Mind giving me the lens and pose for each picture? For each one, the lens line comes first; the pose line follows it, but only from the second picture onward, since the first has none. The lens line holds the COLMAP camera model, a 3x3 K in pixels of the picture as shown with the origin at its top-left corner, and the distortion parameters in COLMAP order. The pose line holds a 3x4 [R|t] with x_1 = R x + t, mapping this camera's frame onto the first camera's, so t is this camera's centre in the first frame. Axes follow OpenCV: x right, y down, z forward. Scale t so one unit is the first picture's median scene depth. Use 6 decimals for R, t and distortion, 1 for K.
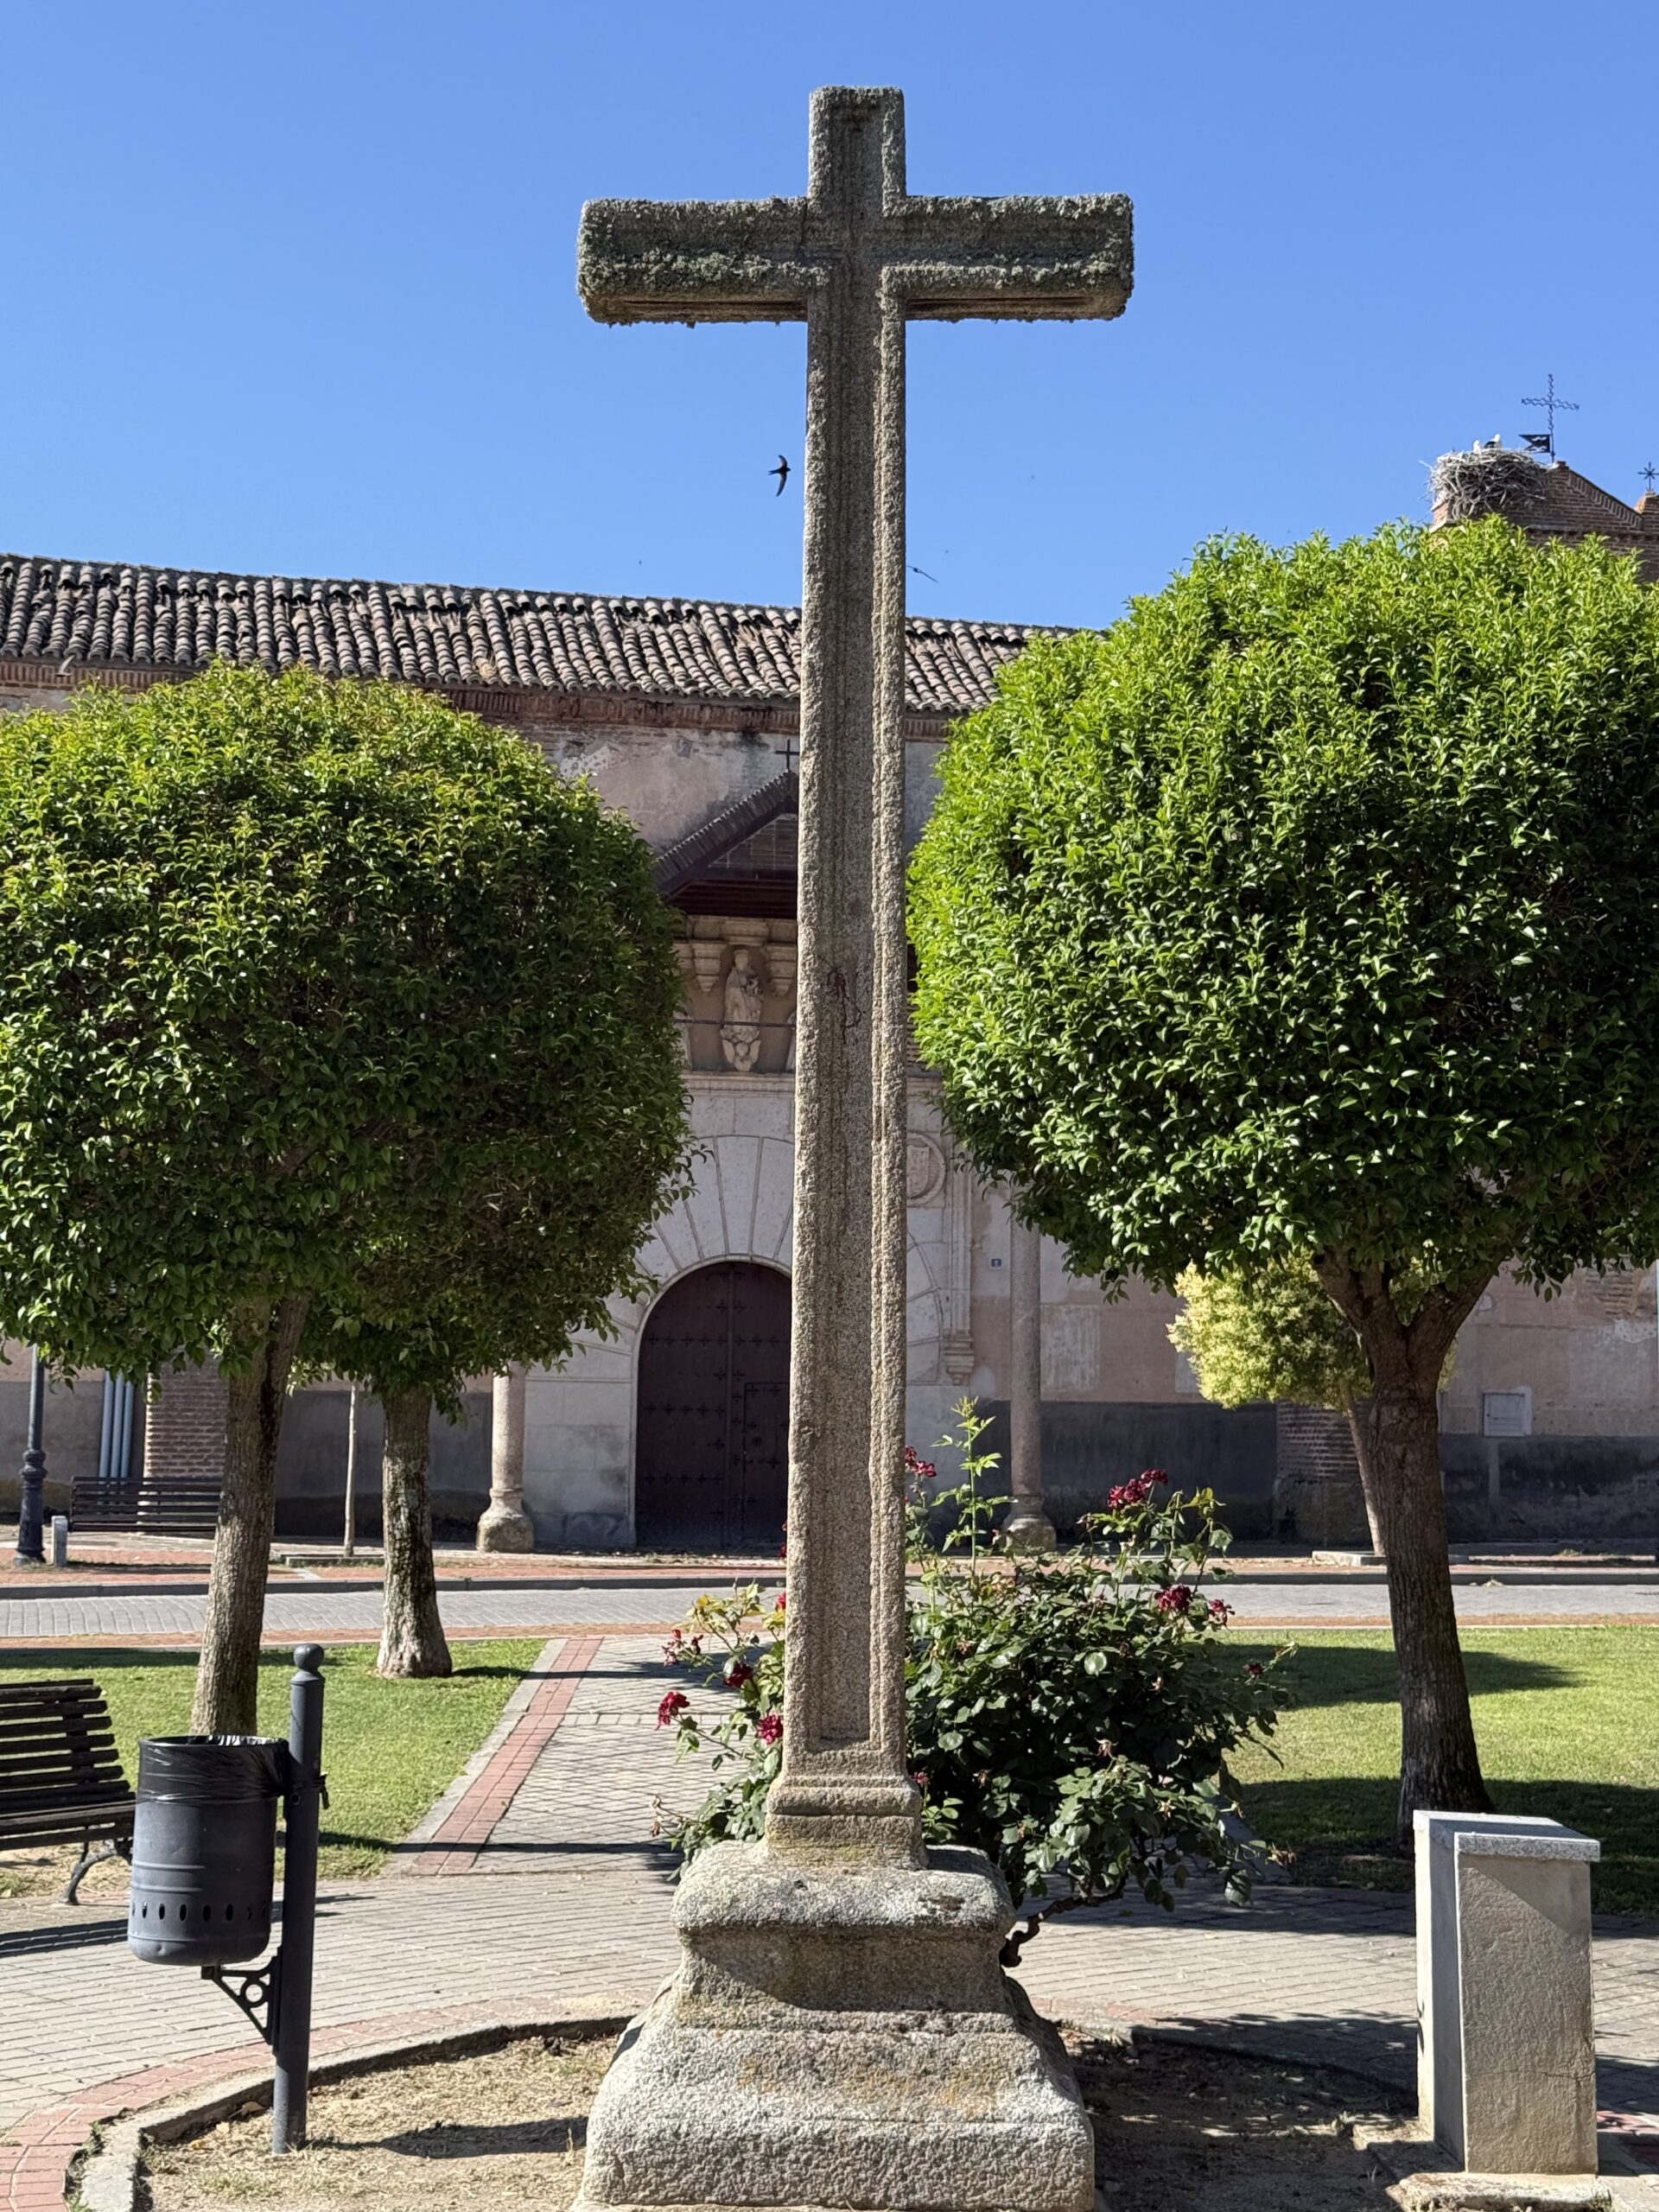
lens RADIAL K [[3061.1, 0, 829.5], [0, 3061.1, 1106.0], [0, 0, 1]] dist [0.112465, 0.048216]
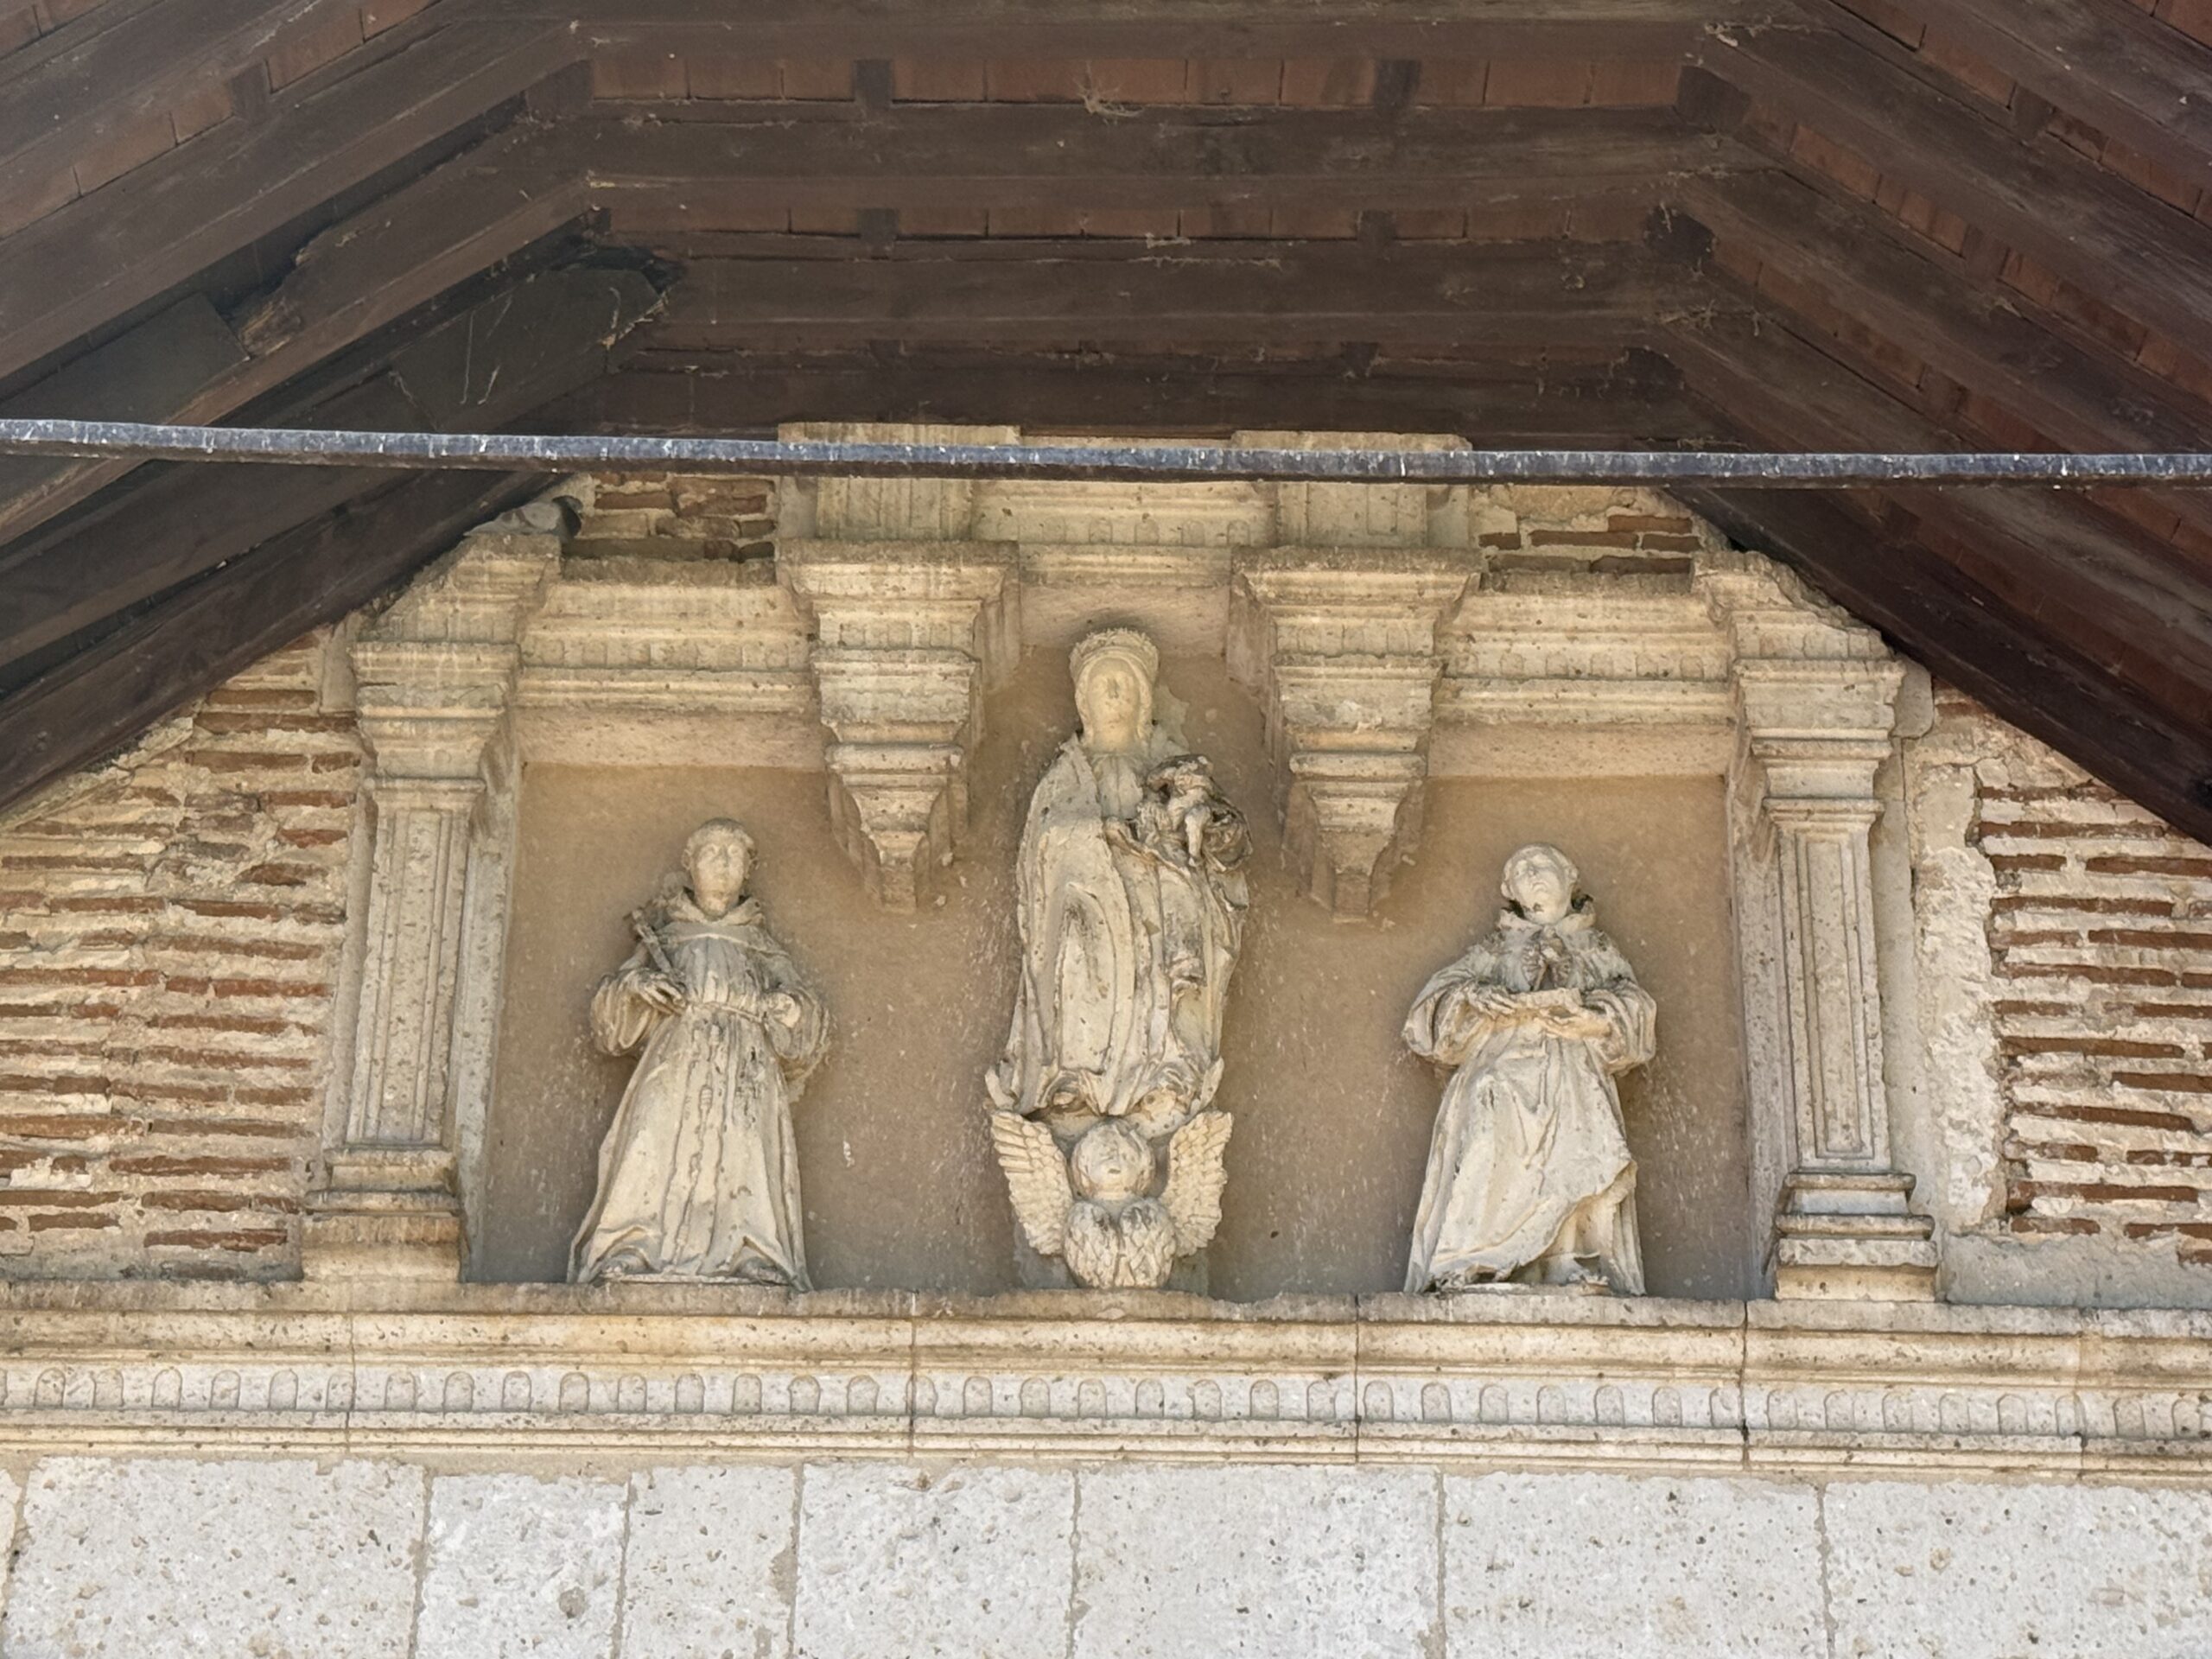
lens RADIAL K [[4799.2, 0, 1106.0], [0, 4799.2, 829.5], [0, 0, 1]] dist [0.146737, 0.159760]
pose [[0.984084, -0.087369, -0.154743, 0.039157], [0.017276, 0.913704, -0.406014, 0.234941], [0.176862, 0.396878, 0.900670, 2.686790]]
